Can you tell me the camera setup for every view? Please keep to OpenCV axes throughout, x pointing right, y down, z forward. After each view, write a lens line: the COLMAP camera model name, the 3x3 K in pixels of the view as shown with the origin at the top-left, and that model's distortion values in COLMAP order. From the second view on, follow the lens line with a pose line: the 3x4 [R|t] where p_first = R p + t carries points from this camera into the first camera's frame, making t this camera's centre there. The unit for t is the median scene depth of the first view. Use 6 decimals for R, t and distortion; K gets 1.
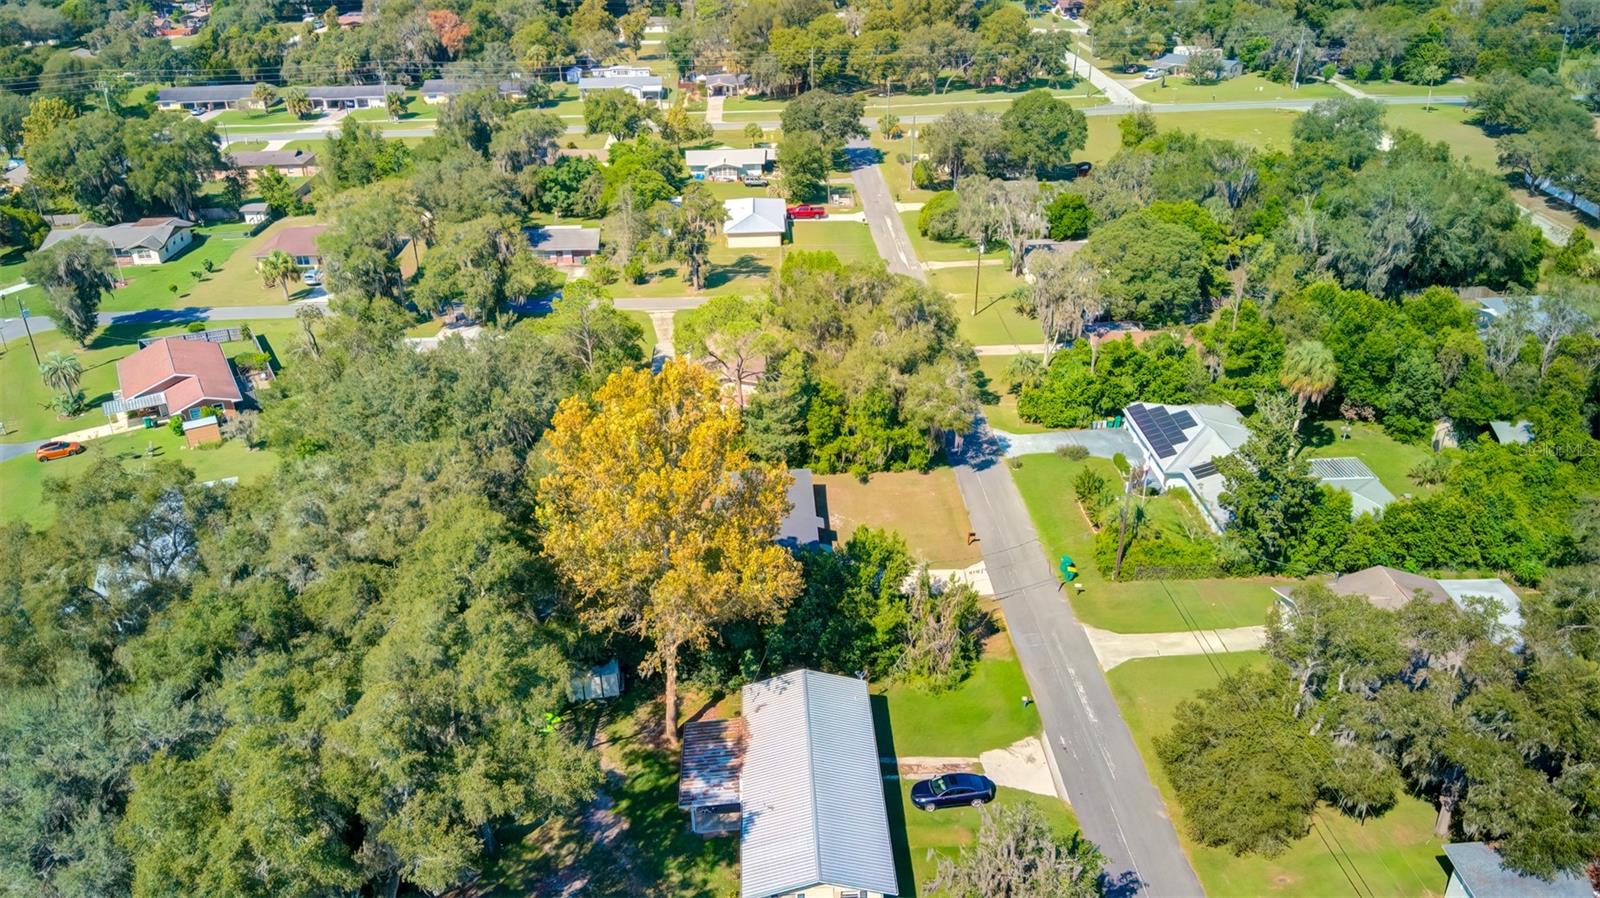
lens RADIAL K [[1137.2, 0, 794.4], [0, 1137.2, 445.3], [0, 0, 1]] dist [0.204542, -0.400231]
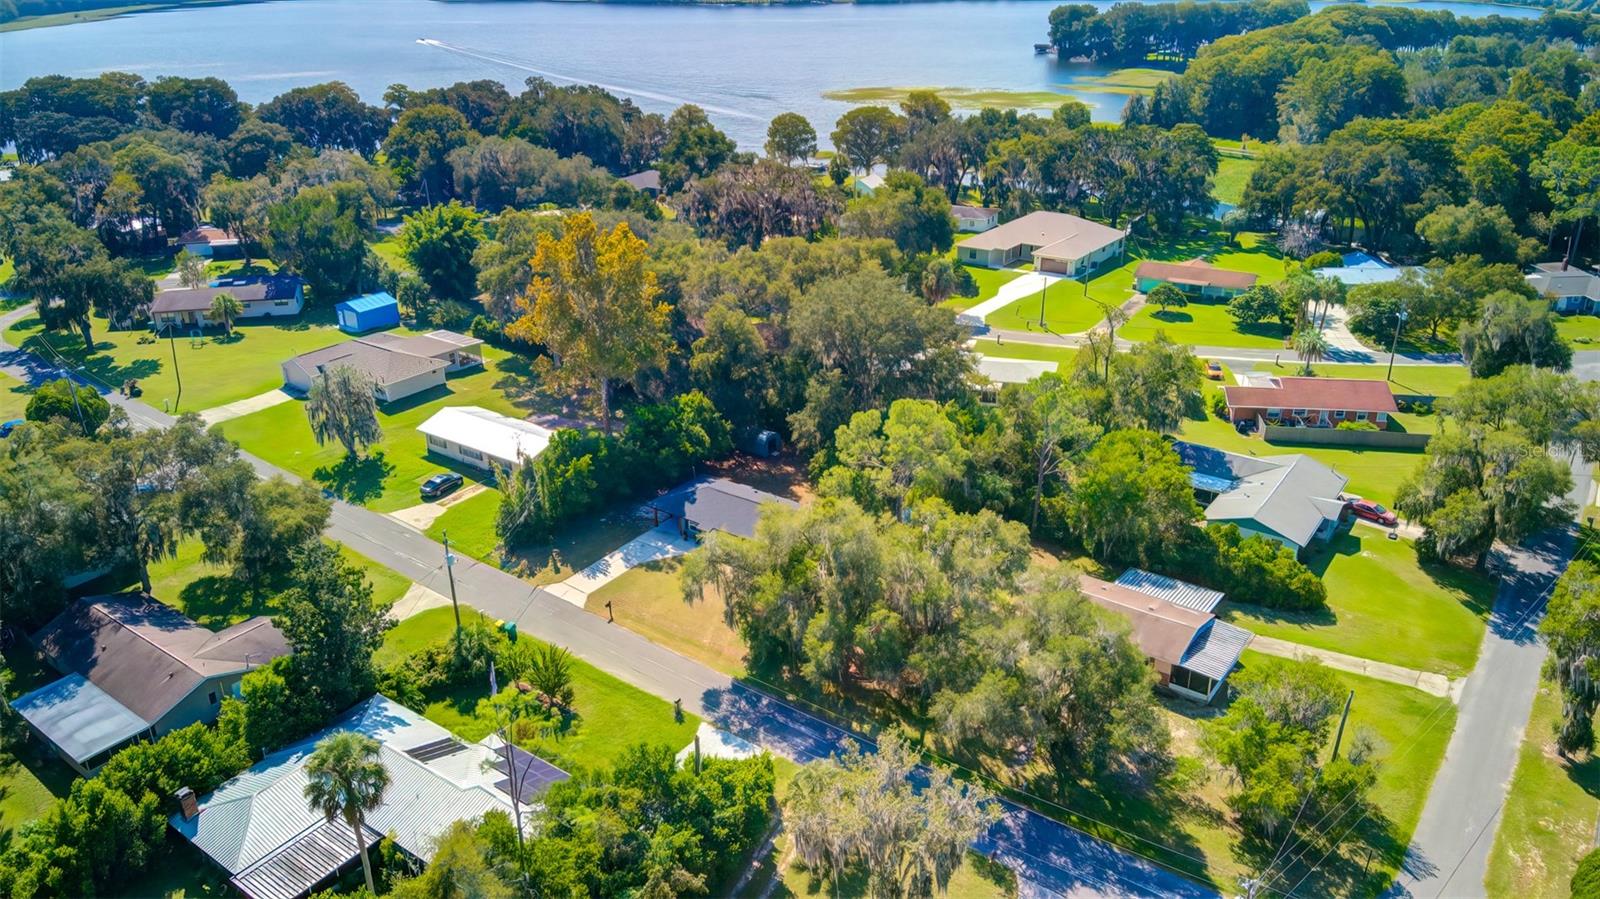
lens RADIAL K [[1163.0, 0, 800.0], [0, 1163.0, 449.5], [0, 0, 1]] dist [0.095782, -0.185932]
pose [[-0.616094, 0.340240, -0.710397, 0.428531], [-0.346979, 0.692441, 0.632559, -0.421490], [0.707130, 0.636209, -0.308553, 0.793376]]
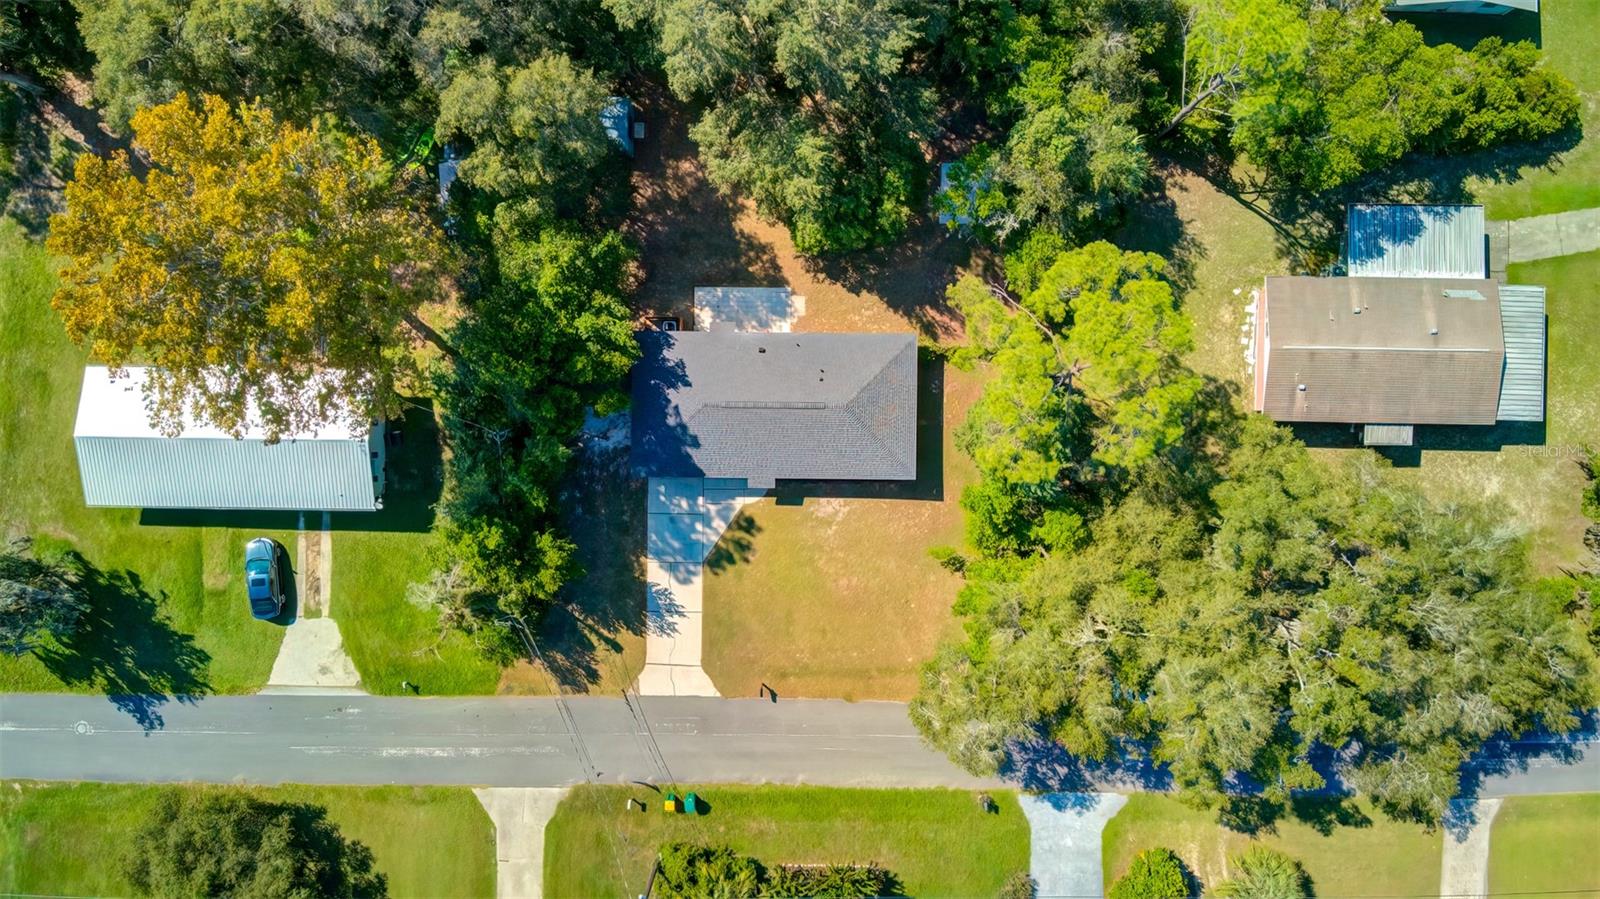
lens RADIAL K [[1156.9, 0, 793.4], [0, 1156.9, 447.3], [0, 0, 1]] dist [0.136596, -0.241541]
pose [[-0.050649, 0.998274, 0.029737, -0.011994], [-0.450292, -0.049403, 0.891514, -0.338582], [0.891444, 0.031763, 0.452017, 0.403840]]
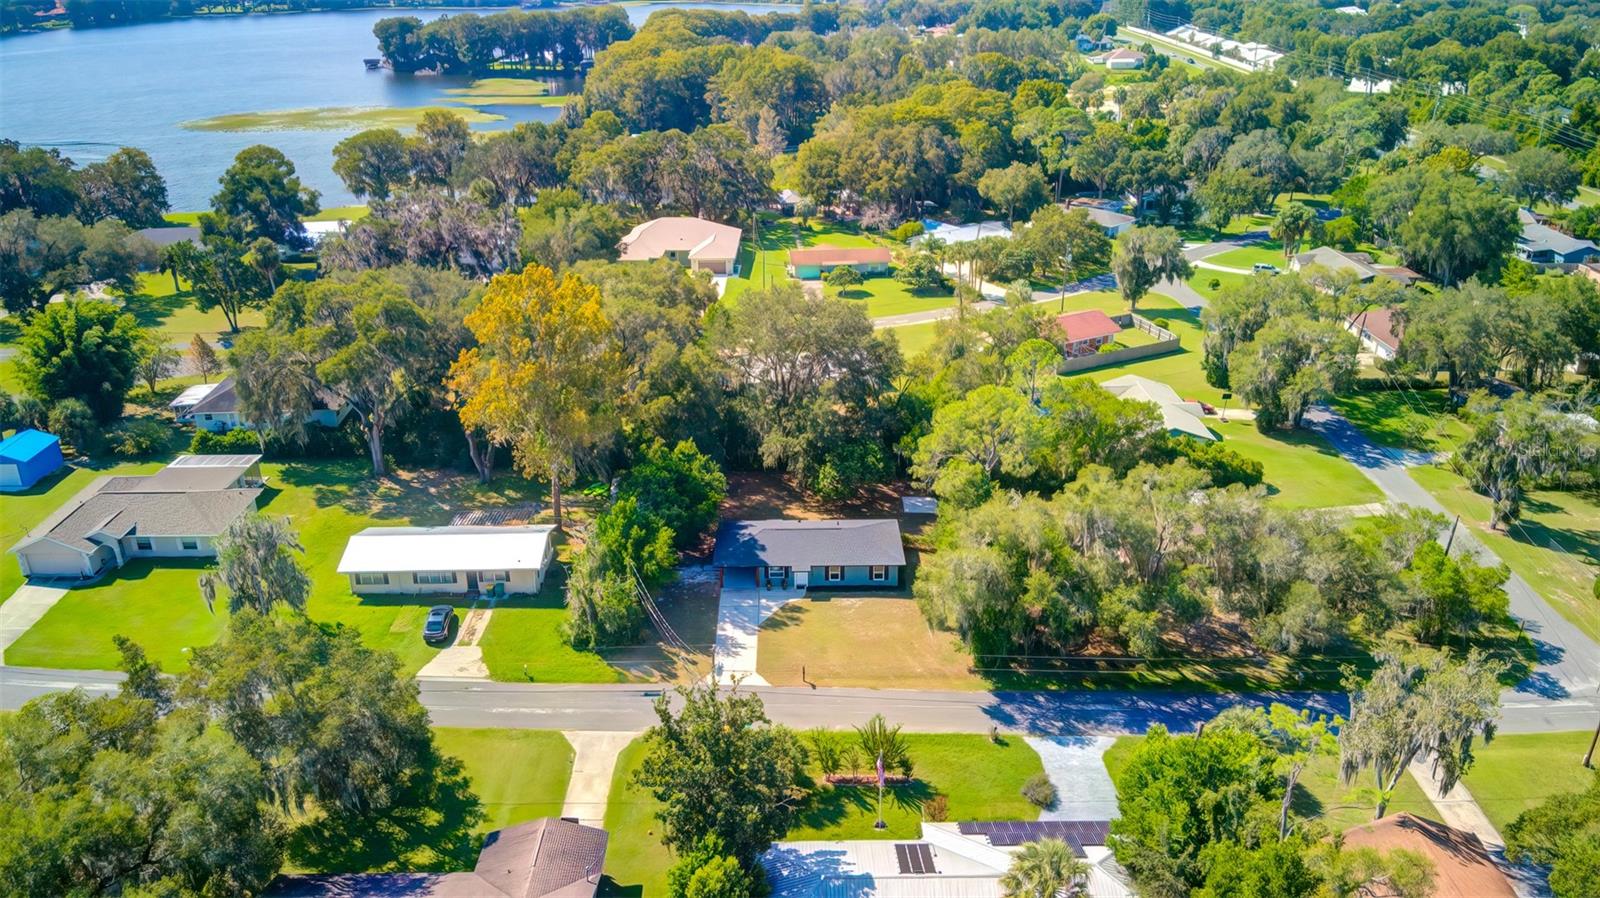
lens RADIAL K [[1156.9, 0, 793.4], [0, 1156.9, 446.8], [0, 0, 1]] dist [0.136596, -0.241541]
pose [[-0.034458, 0.415389, -0.908991, 0.543309], [-0.458133, 0.801774, 0.383761, -0.245239], [0.888215, 0.429663, 0.162676, 0.451829]]
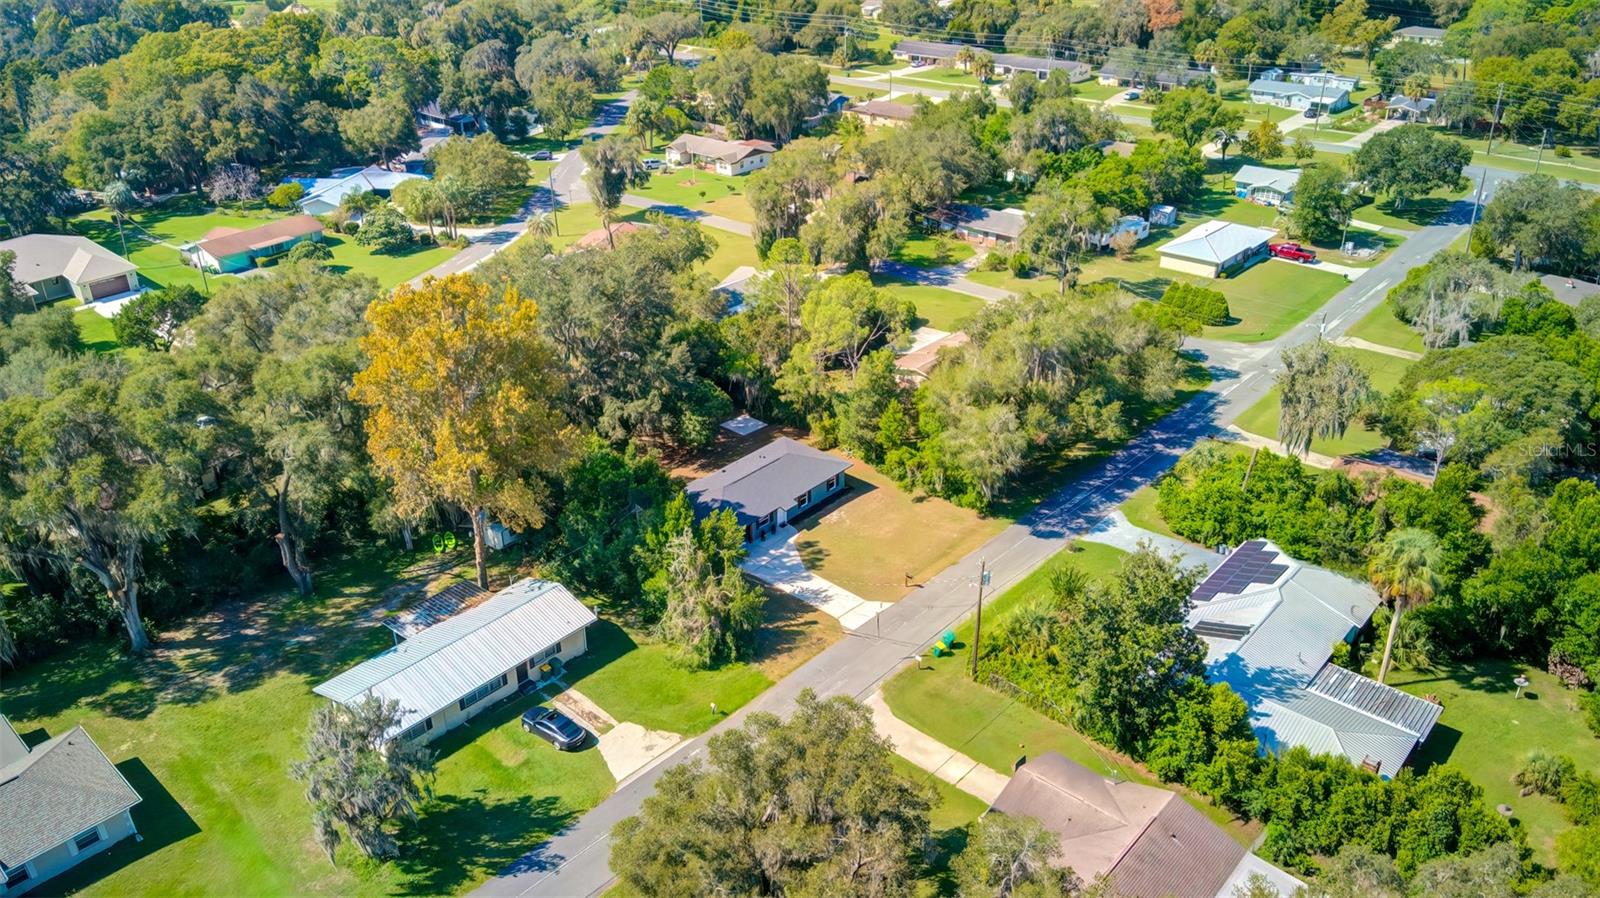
lens RADIAL K [[1156.9, 0, 793.4], [0, 1156.9, 446.8], [0, 0, 1]] dist [0.136596, -0.241541]
pose [[0.717256, 0.328265, -0.614644, 0.375061], [-0.321886, 0.938416, 0.125560, -0.065413], [0.618008, 0.107786, 0.778748, 0.113326]]
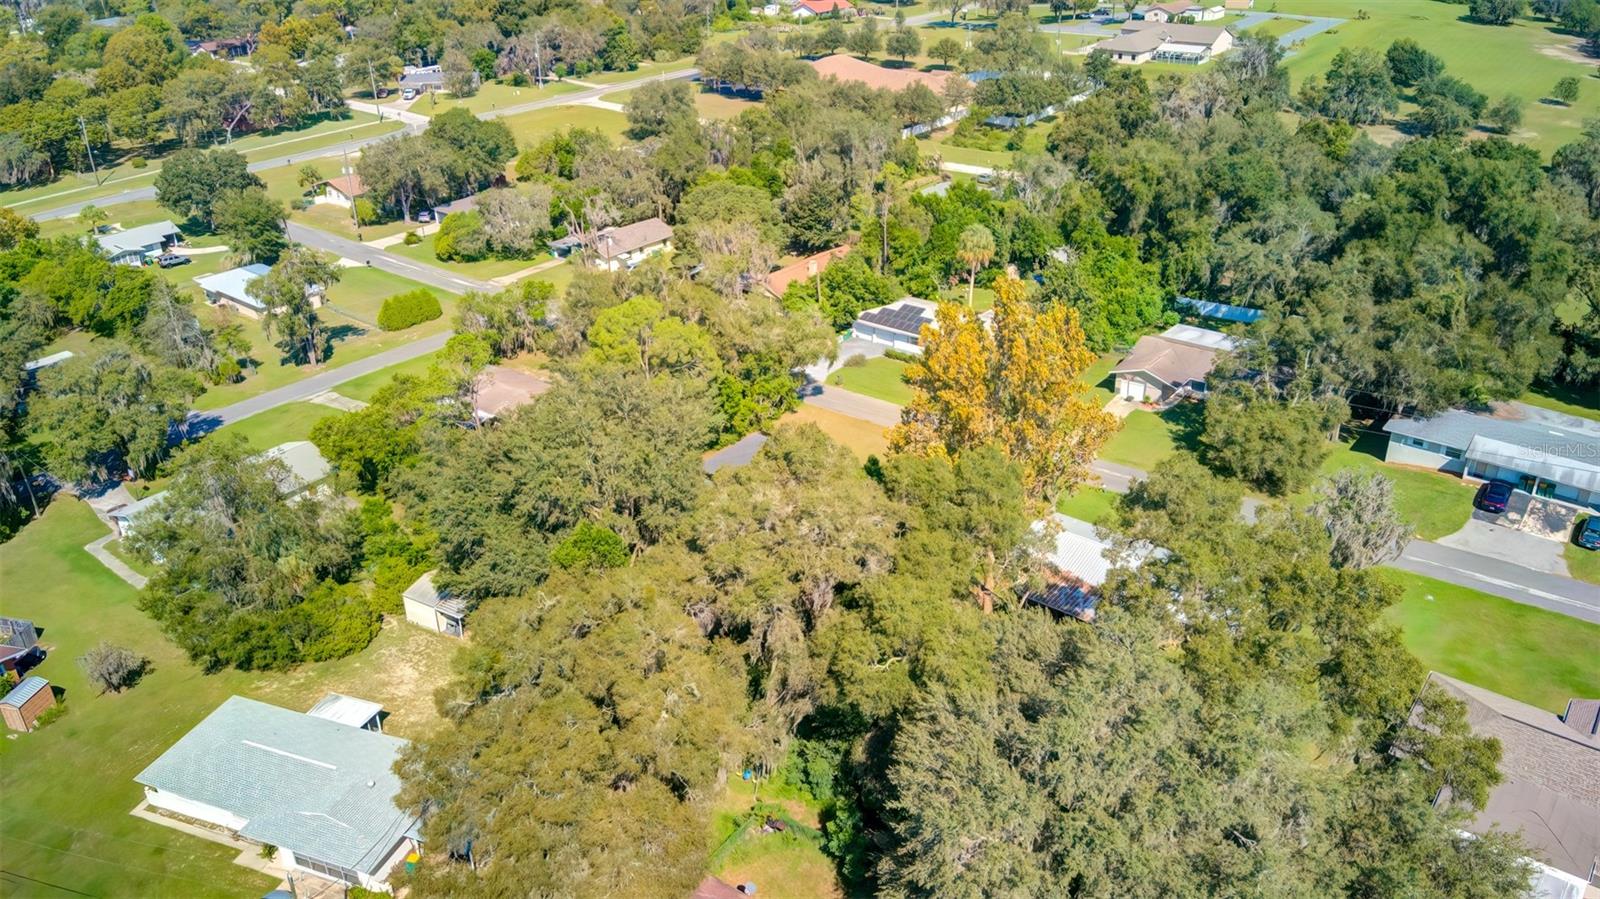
lens RADIAL K [[1163.0, 0, 800.0], [0, 1163.0, 449.5], [0, 0, 1]] dist [0.095782, -0.185932]
pose [[0.668709, -0.337058, 0.662737, -0.420328], [0.356337, 0.927595, 0.112212, -0.044340], [-0.652574, 0.161121, 0.740397, 0.112824]]
